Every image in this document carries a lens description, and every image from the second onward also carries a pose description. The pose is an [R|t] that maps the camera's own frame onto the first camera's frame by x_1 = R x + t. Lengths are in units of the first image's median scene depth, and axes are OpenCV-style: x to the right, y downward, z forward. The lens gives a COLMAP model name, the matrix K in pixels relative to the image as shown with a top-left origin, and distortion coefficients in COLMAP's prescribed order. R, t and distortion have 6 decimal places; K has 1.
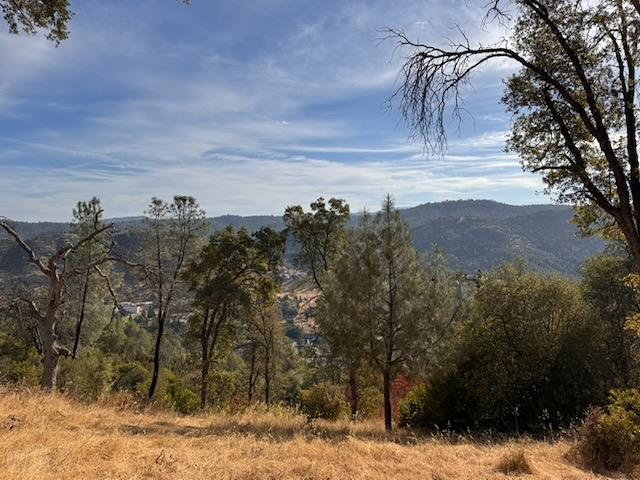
lens RADIAL K [[489.6, 0, 320.0], [0, 489.6, 240.0], [0, 0, 1]] dist [0.002623, -0.001144]
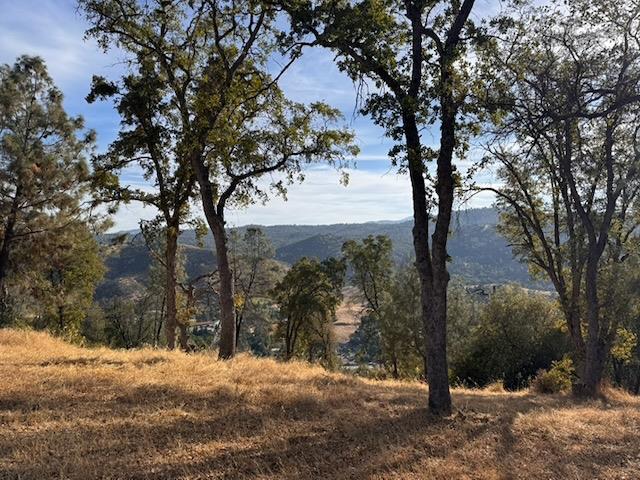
lens RADIAL K [[485.0, 0, 305.8], [0, 485.0, 237.6], [0, 0, 1]] dist [0.006008, 0.000594]
pose [[0.997159, -0.008498, -0.074845, -0.080791], [0.006709, 0.999686, -0.024127, -0.050648], [0.075027, 0.023556, 0.996903, -0.368199]]
